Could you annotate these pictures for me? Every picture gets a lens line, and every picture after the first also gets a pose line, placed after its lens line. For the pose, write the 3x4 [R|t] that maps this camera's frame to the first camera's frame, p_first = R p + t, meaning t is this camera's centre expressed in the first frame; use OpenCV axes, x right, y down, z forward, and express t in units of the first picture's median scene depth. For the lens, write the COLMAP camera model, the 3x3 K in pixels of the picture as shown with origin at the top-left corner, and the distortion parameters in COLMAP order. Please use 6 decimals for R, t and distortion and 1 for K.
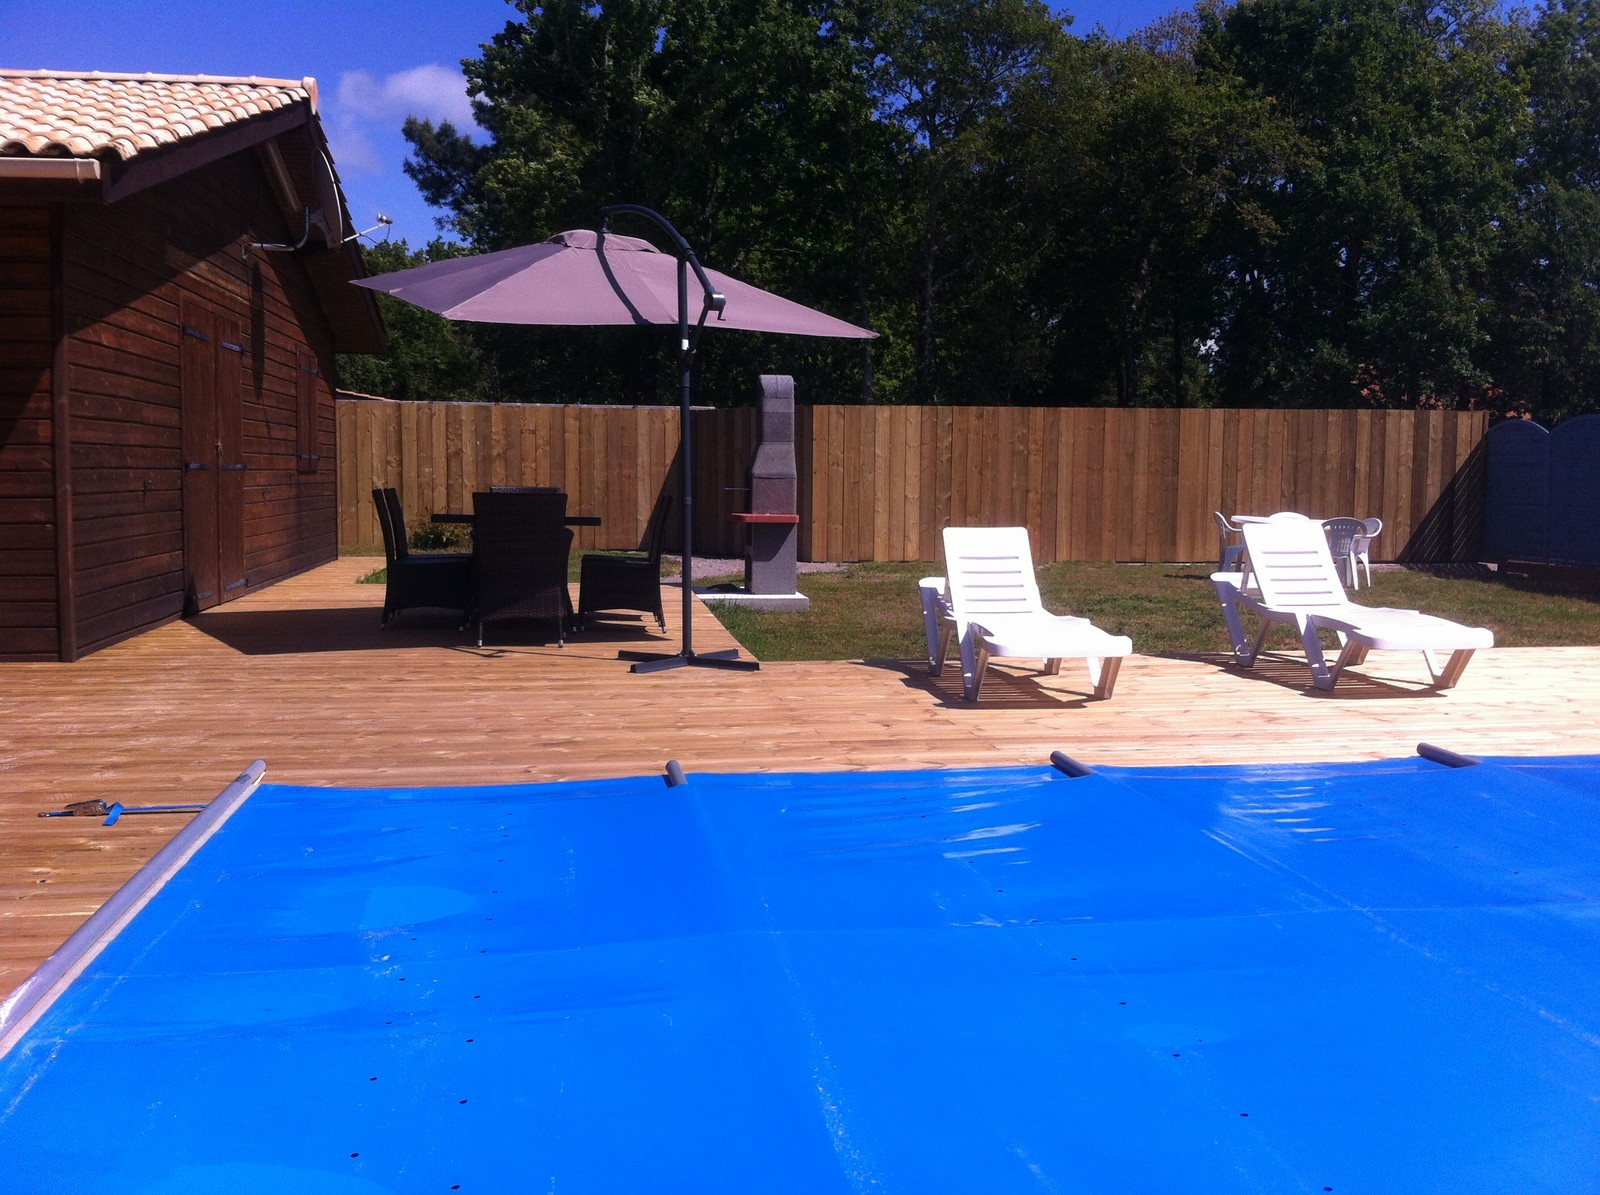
lens RADIAL K [[1542.5, 0, 800.0], [0, 1542.5, 597.5], [0, 0, 1]] dist [0.153436, -0.410764]
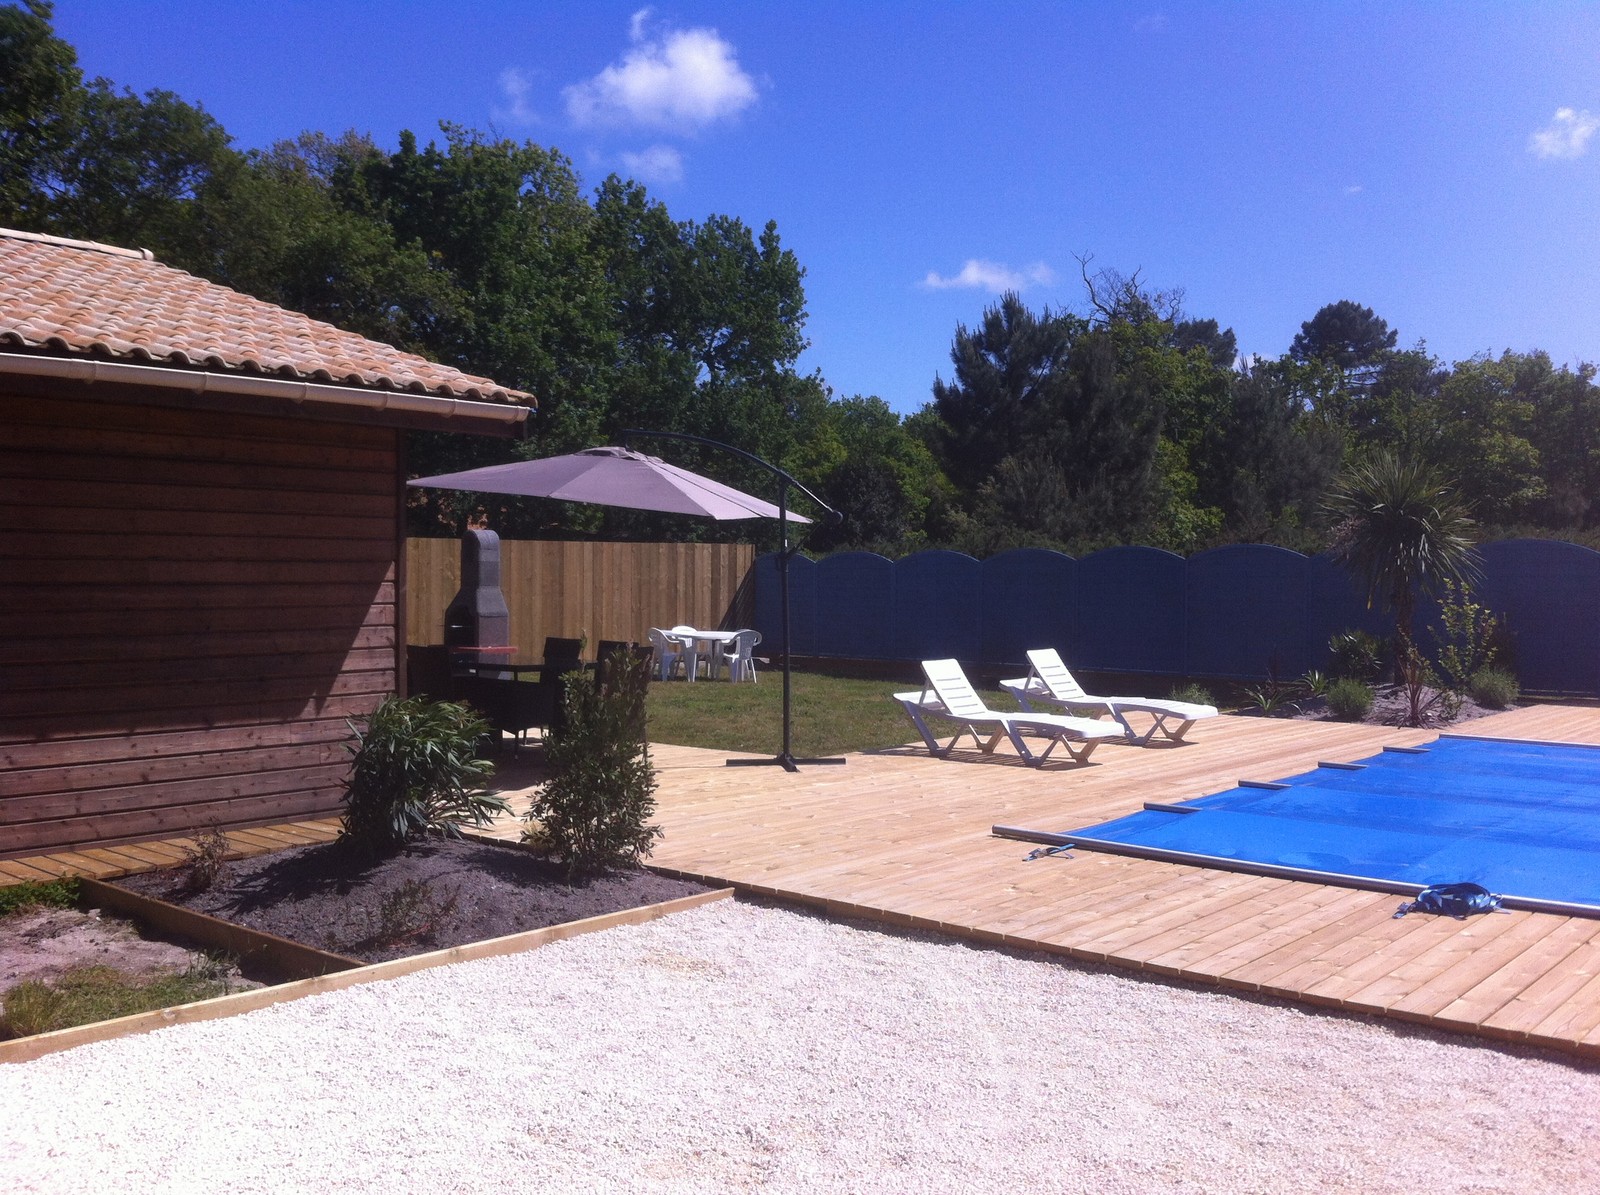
lens RADIAL K [[1529.0, 0, 846.3], [0, 1529.0, 594.4], [0, 0, 1]] dist [0.045556, -0.011064]
pose [[0.766750, -0.014363, 0.641785, -0.564099], [0.053359, 0.997716, -0.041420, -0.031266], [-0.639724, 0.066003, 0.765765, -0.073803]]
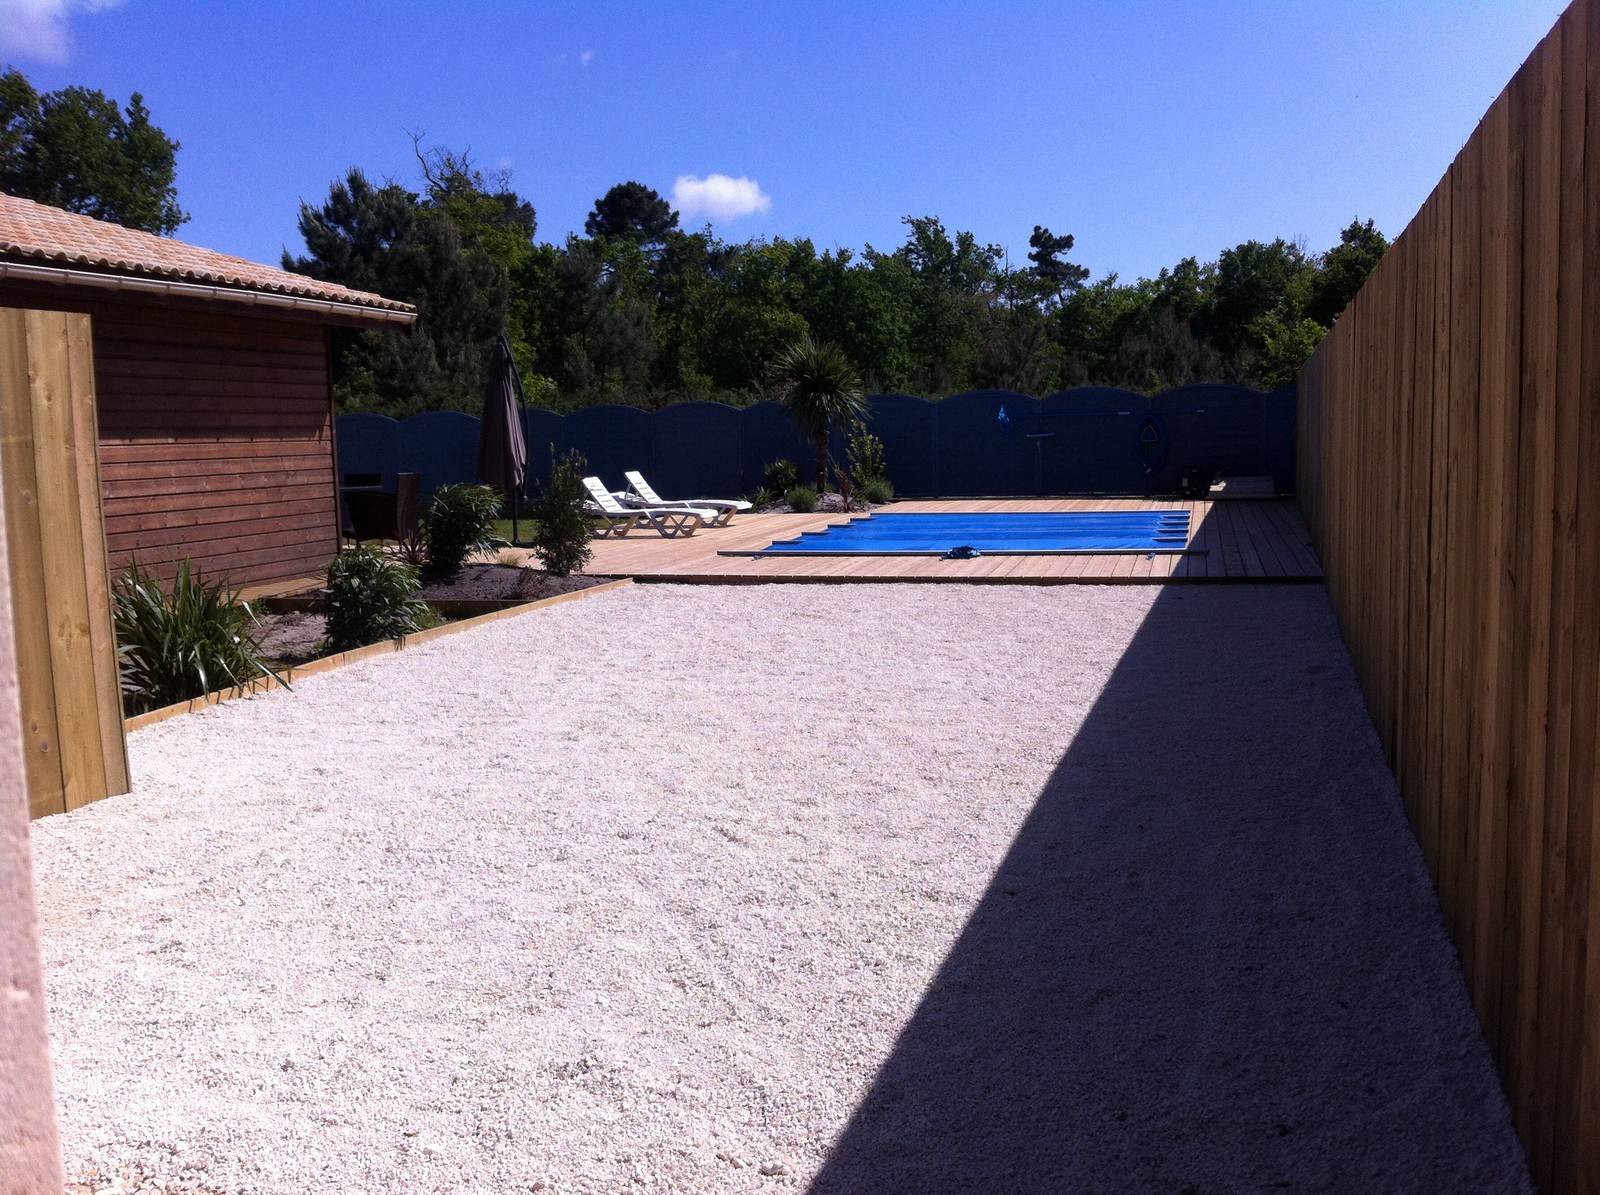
lens RADIAL K [[1542.5, 0, 800.0], [0, 1542.5, 597.5], [0, 0, 1]] dist [0.153436, -0.410764]
pose [[0.418645, -0.114661, 0.900883, -1.148703], [0.103063, 0.991587, 0.078311, -0.008495], [-0.902283, 0.060063, 0.426940, -0.175006]]
